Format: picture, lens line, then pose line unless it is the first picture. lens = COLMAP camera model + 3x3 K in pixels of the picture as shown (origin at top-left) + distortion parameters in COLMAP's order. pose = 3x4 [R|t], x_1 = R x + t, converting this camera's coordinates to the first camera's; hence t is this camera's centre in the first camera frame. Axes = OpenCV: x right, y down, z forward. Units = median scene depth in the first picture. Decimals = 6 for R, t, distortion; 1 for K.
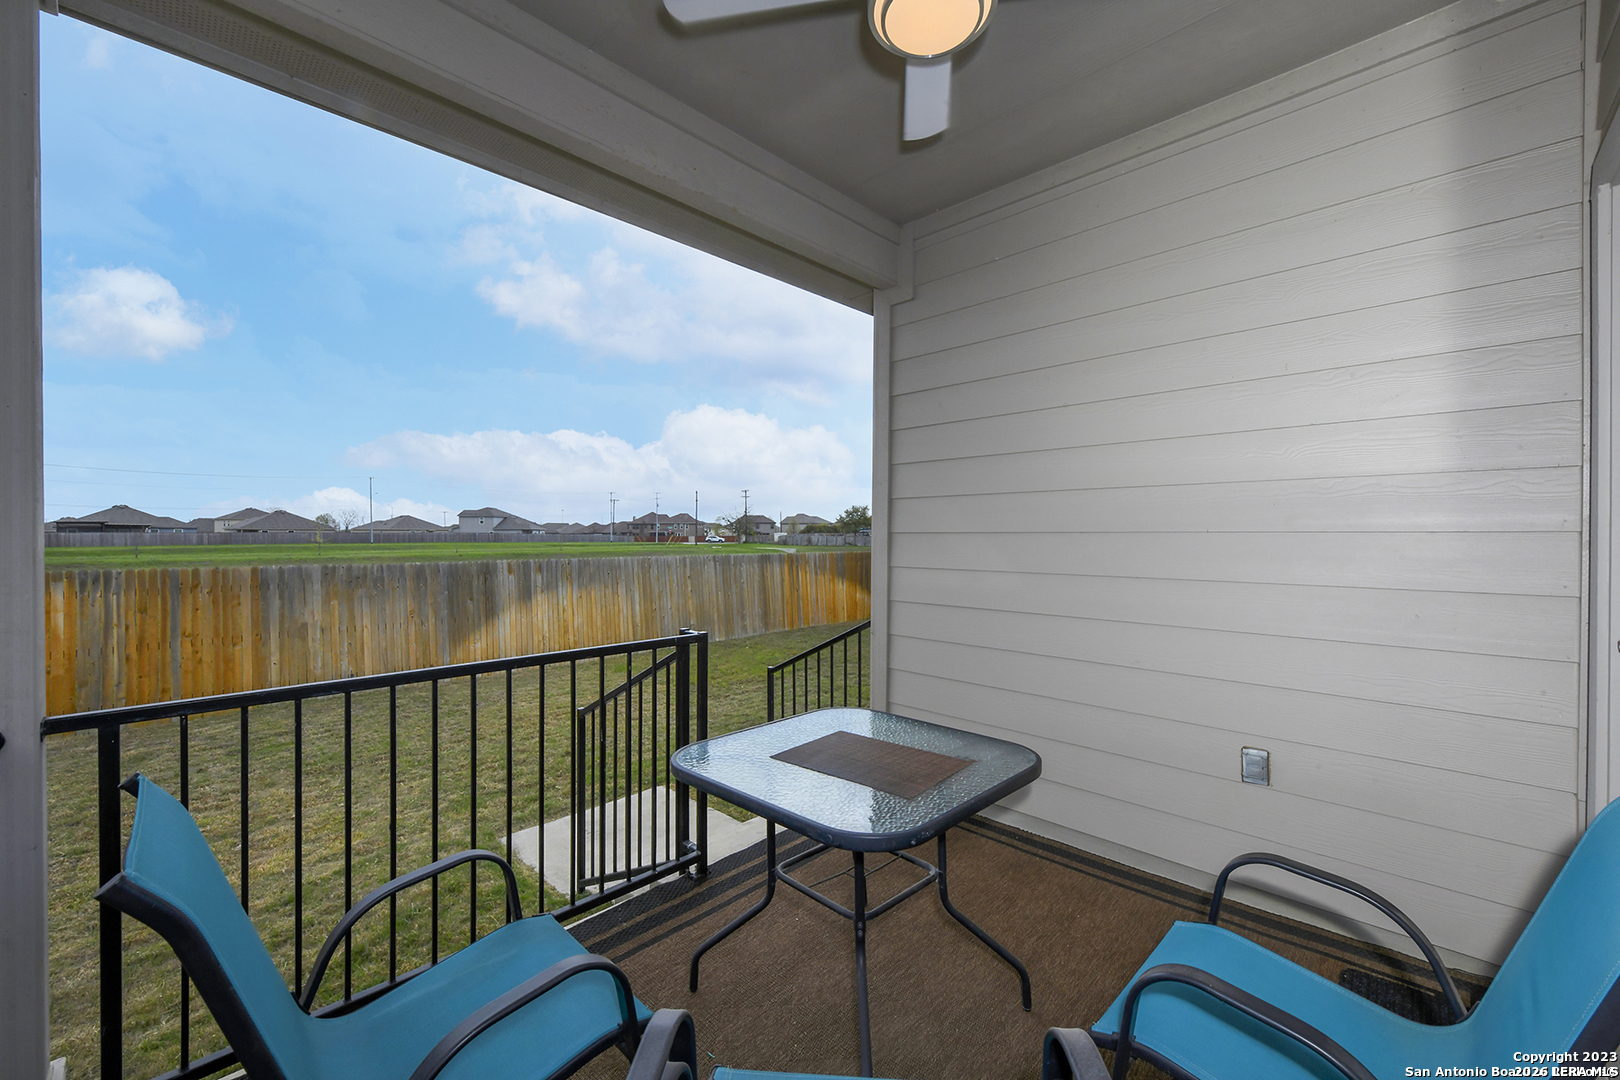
lens RADIAL K [[642.7, 0, 811.9], [0, 642.7, 538.7], [0, 0, 1]] dist [0.002032, -0.000984]
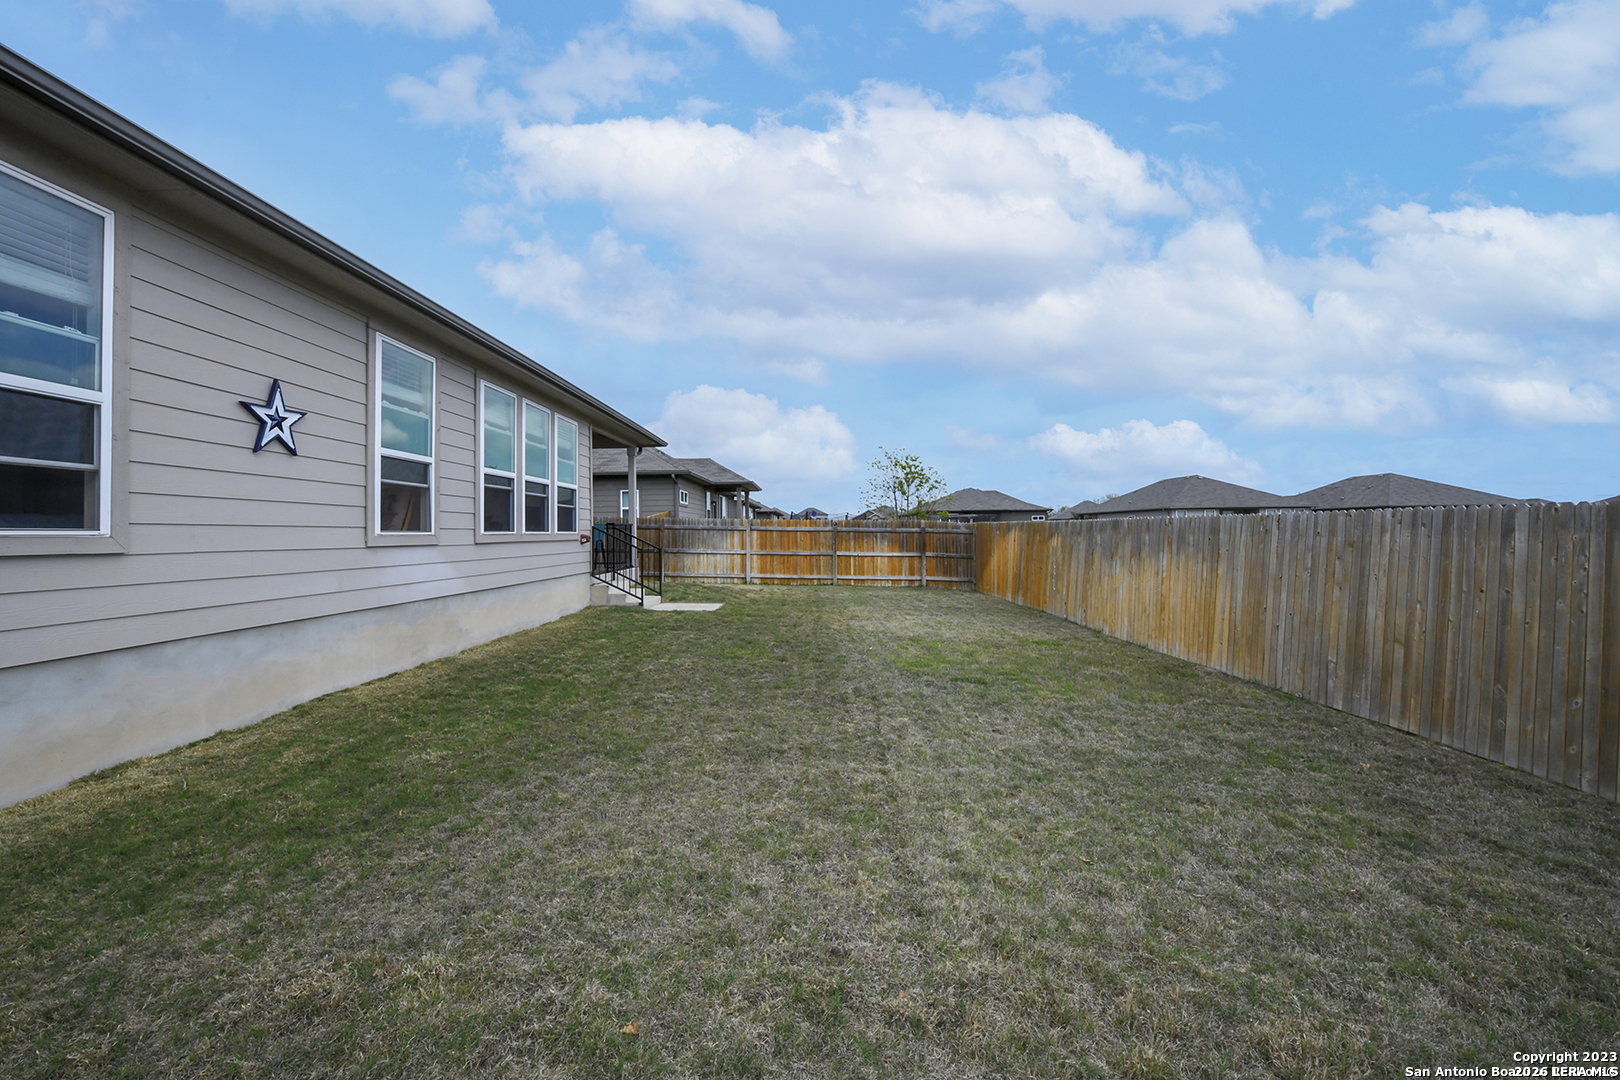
lens RADIAL K [[642.7, 0, 800.6], [0, 642.7, 530.4], [0, 0, 1]] dist [0.002032, -0.000984]
pose [[-0.729608, 0.003066, -0.683859, 0.369397], [0.001735, 0.999995, 0.002632, 0.034535], [0.683864, 0.000734, -0.729609, 0.979290]]
